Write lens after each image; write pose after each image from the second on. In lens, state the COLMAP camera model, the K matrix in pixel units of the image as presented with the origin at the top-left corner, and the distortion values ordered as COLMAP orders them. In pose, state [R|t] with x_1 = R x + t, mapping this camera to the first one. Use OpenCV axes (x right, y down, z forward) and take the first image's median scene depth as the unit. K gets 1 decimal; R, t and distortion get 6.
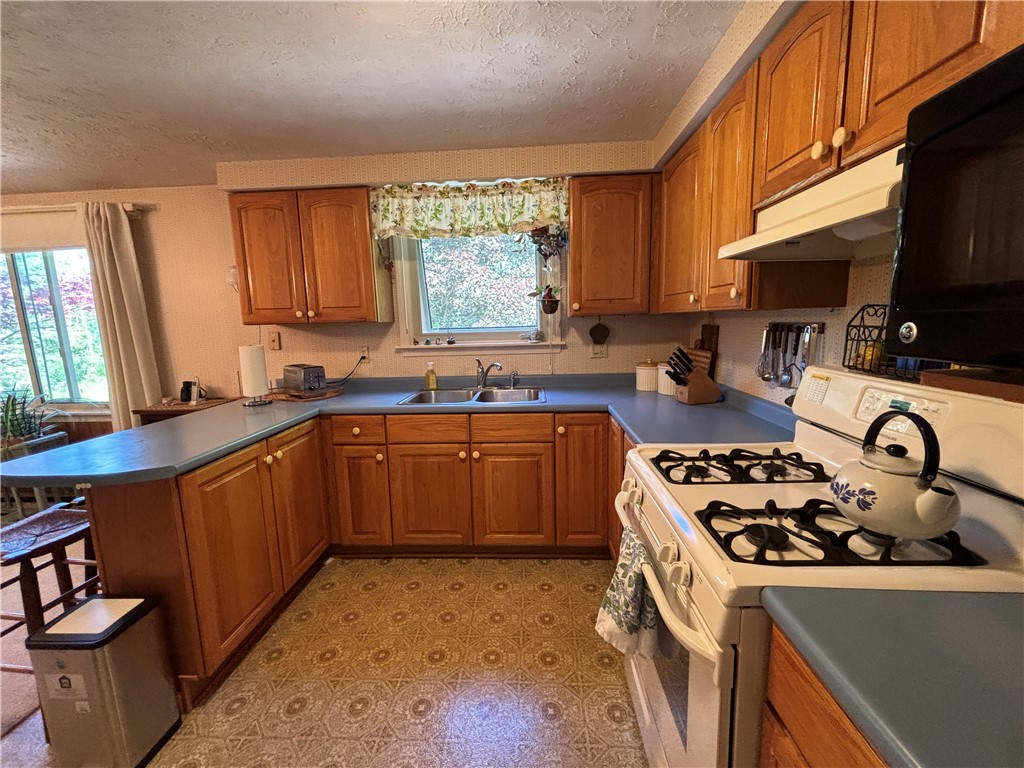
lens RADIAL K [[415.6, 0, 511.0], [0, 415.6, 380.6], [0, 0, 1]] dist [-0.000976, -0.000198]
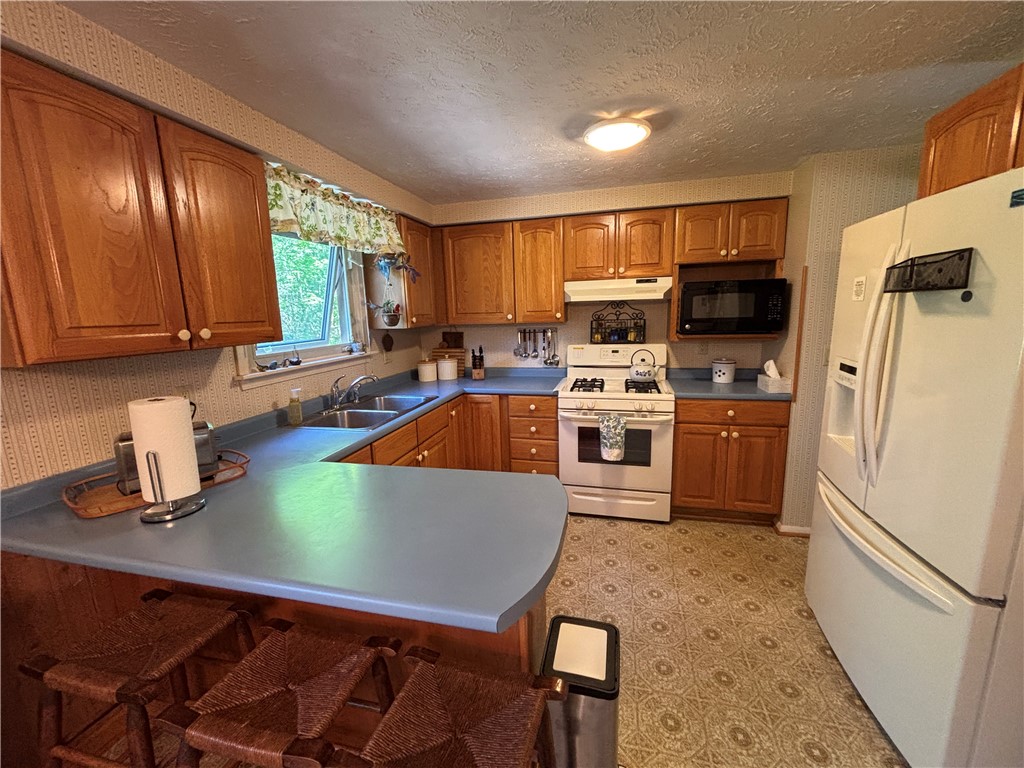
lens RADIAL K [[415.6, 0, 509.2], [0, 415.6, 385.0], [0, 0, 1]] dist [-0.000976, -0.000198]
pose [[0.201185, -0.153942, 0.967381, -1.025413], [0.161888, 0.979219, 0.122158, -0.094520], [-0.966083, 0.132031, 0.221925, 0.474265]]
